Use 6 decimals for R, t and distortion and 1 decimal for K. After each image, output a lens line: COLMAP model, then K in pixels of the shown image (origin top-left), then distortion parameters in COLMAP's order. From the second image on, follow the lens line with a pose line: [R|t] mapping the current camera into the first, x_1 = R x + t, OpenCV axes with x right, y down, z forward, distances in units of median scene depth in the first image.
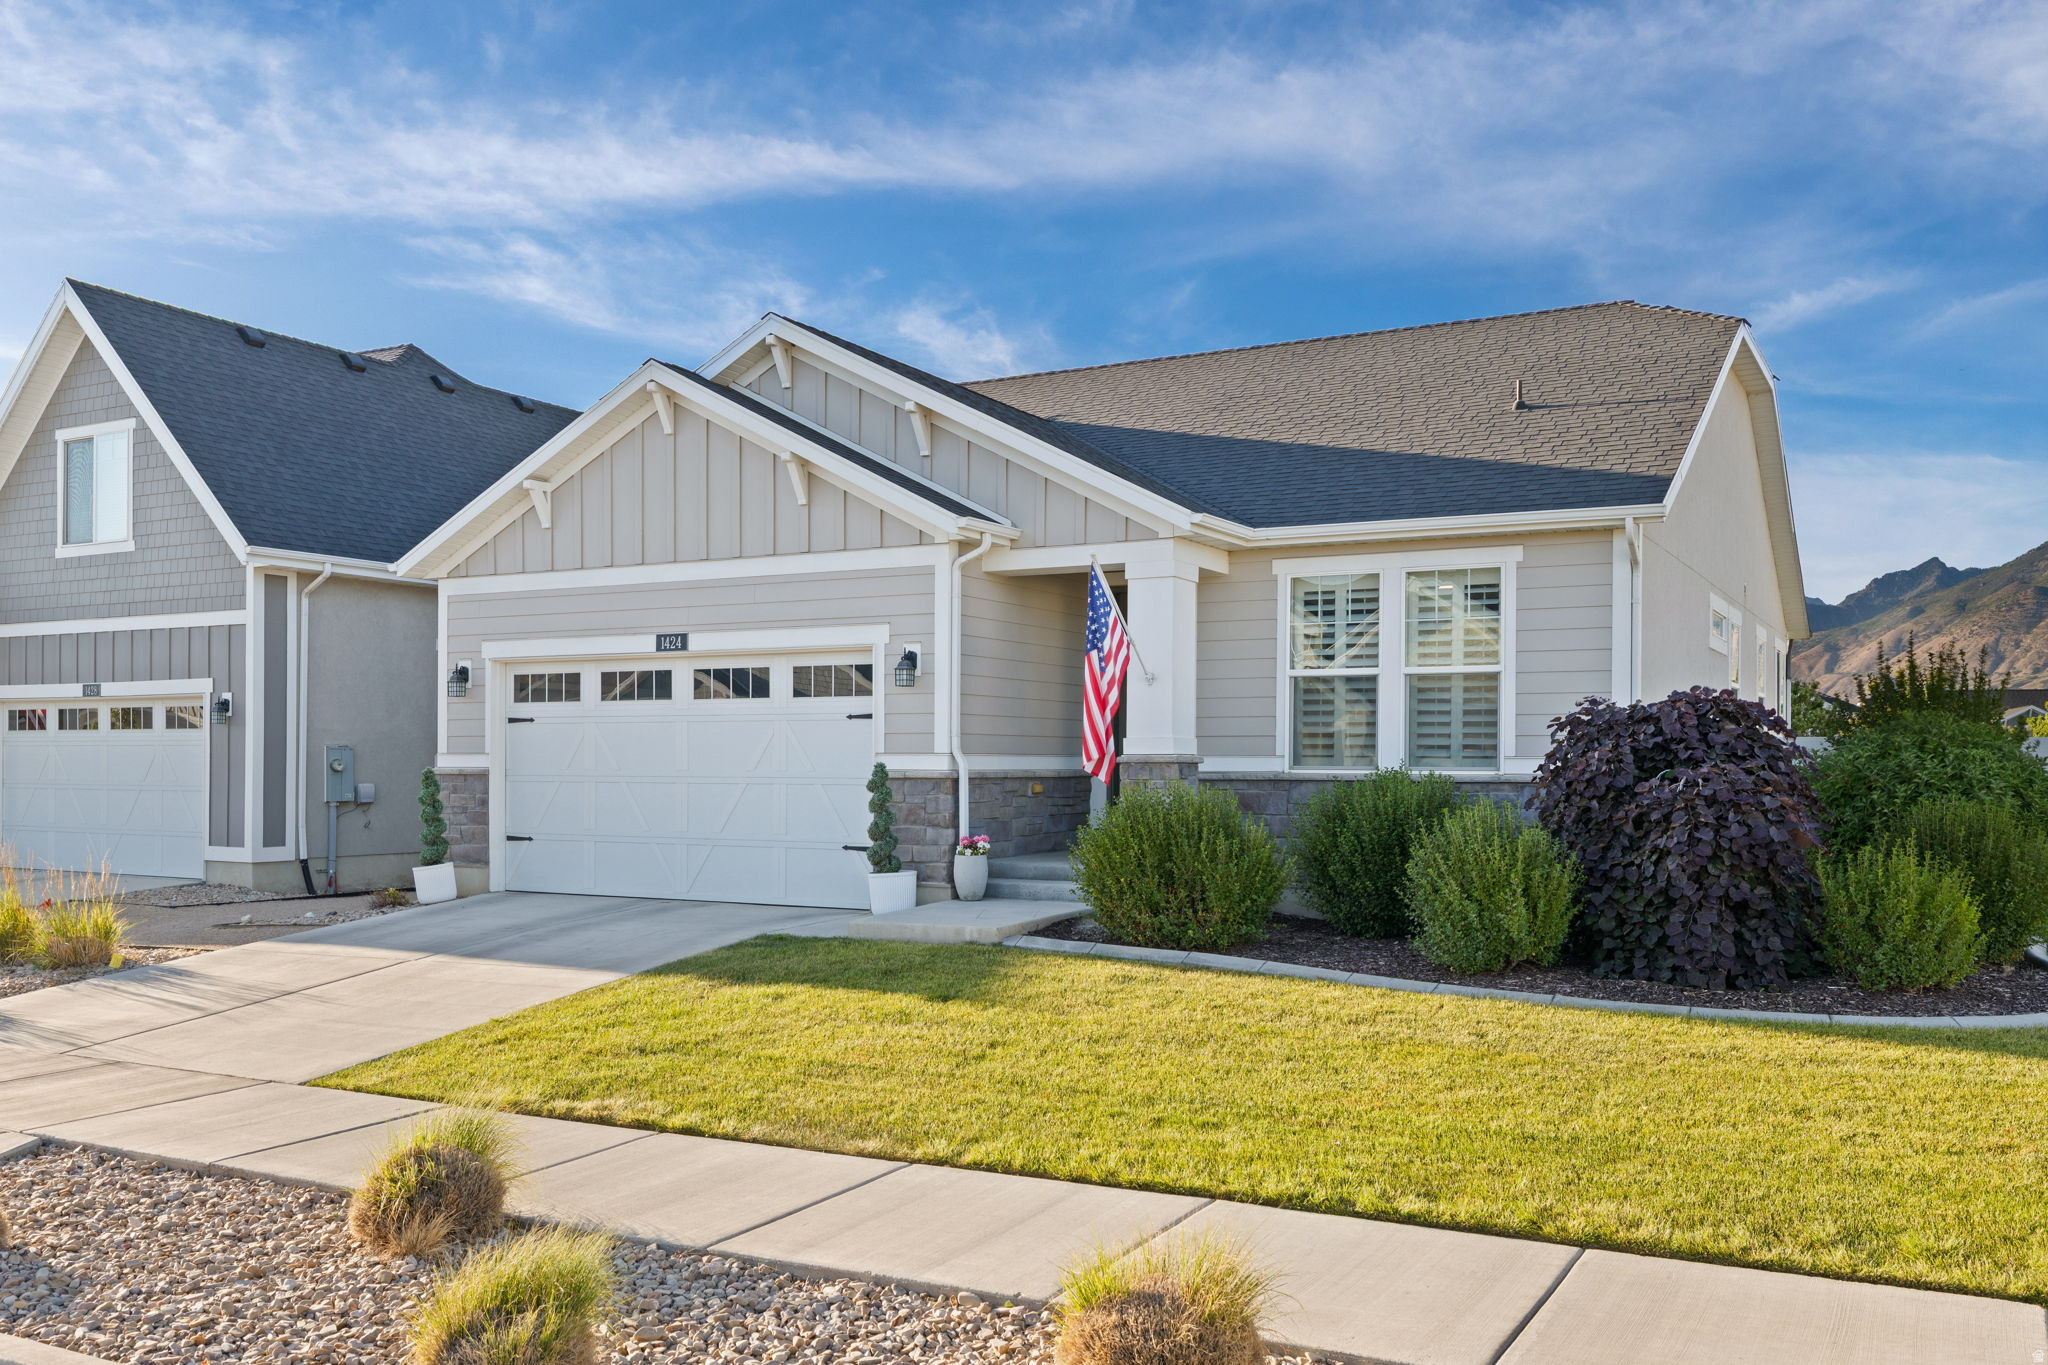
lens RADIAL K [[1694.1, 0, 1035.5], [0, 1694.1, 787.6], [0, 0, 1]] dist [0.004433, -0.009920]
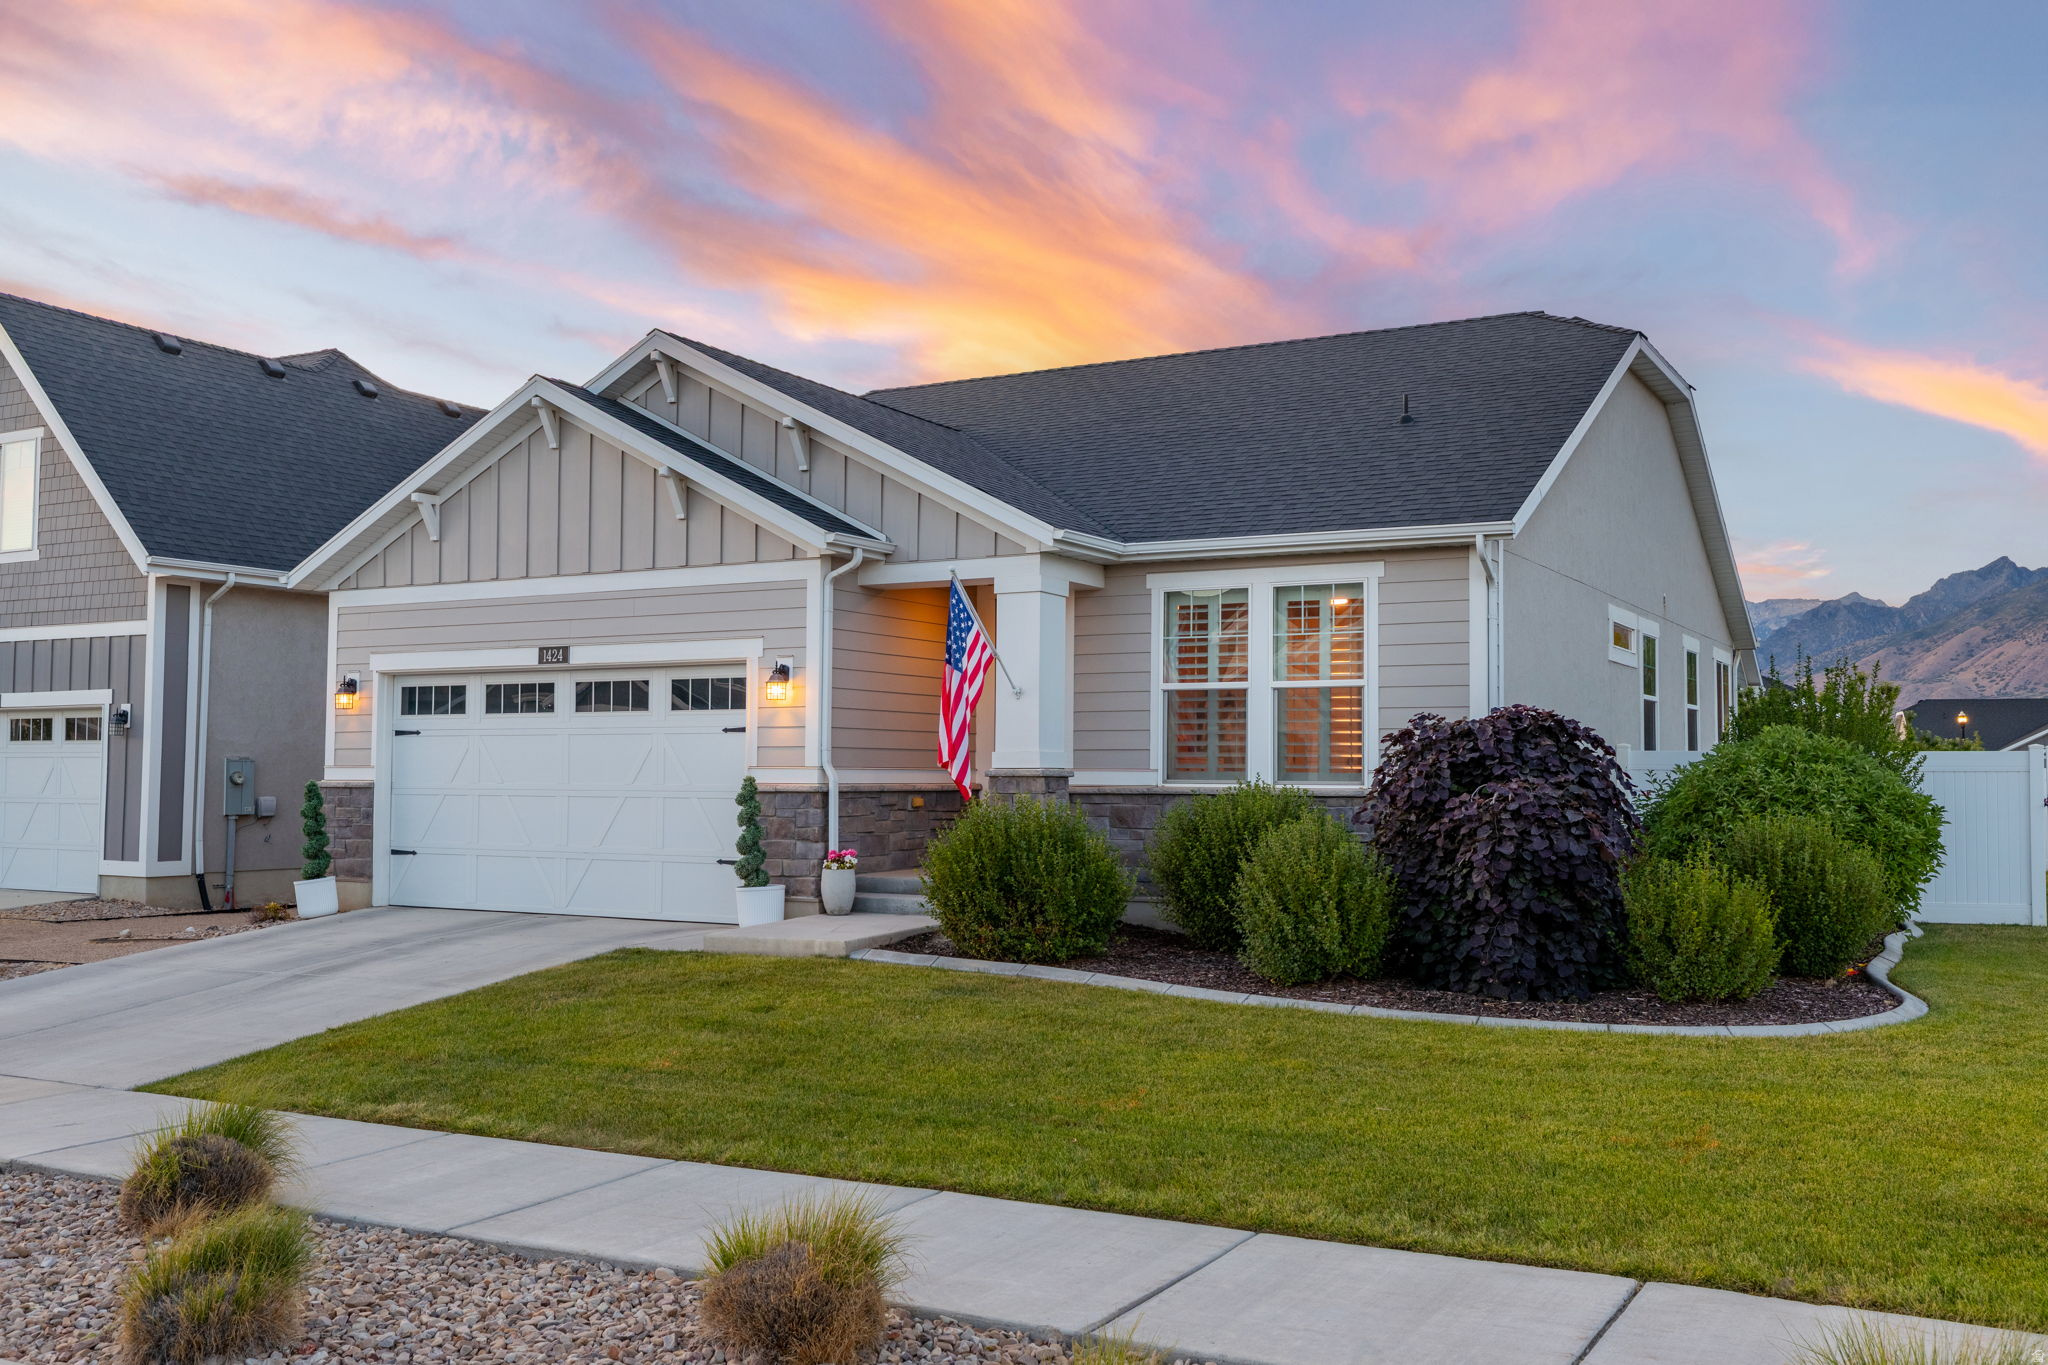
lens RADIAL K [[1819.1, 0, 1030.8], [0, 1819.1, 697.0], [0, 0, 1]] dist [-0.011161, 0.022465]
pose [[0.999974, 0.000769, -0.007167, 0.074828], [-0.001178, 0.998357, -0.057290, -0.000044], [0.007112, 0.057297, 0.998332, -0.066523]]
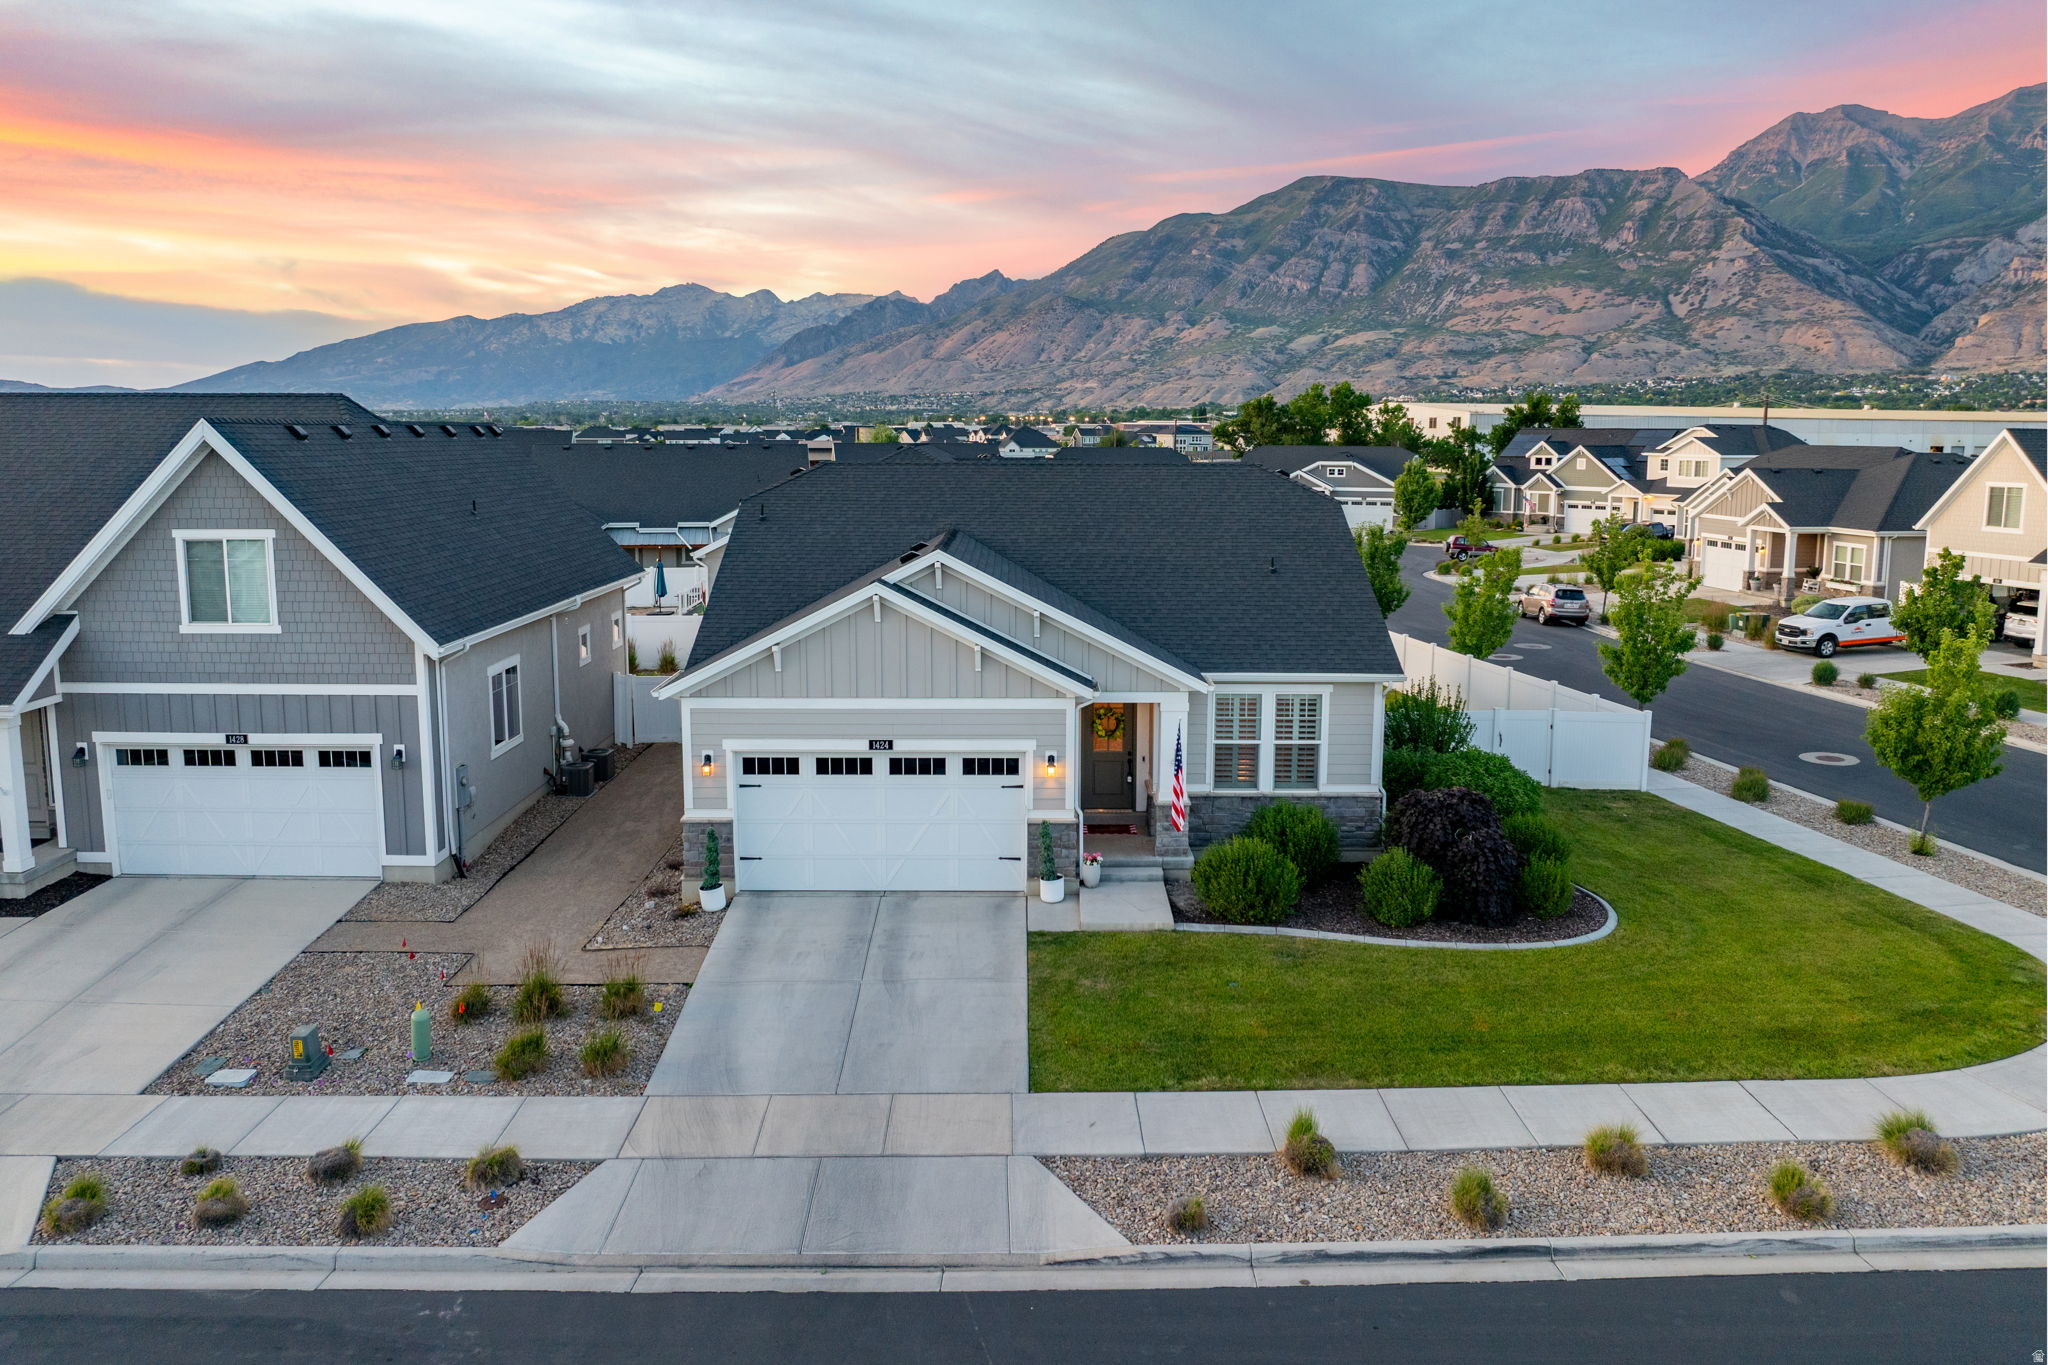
lens RADIAL K [[1430.9, 0, 1026.2], [0, 1430.9, 612.1], [0, 0, 1]] dist [-0.037659, -0.000369]
pose [[0.872334, -0.064550, 0.484631, -0.774211], [0.007843, 0.992966, 0.118140, -0.386123], [-0.488848, -0.099257, 0.866704, -0.286155]]
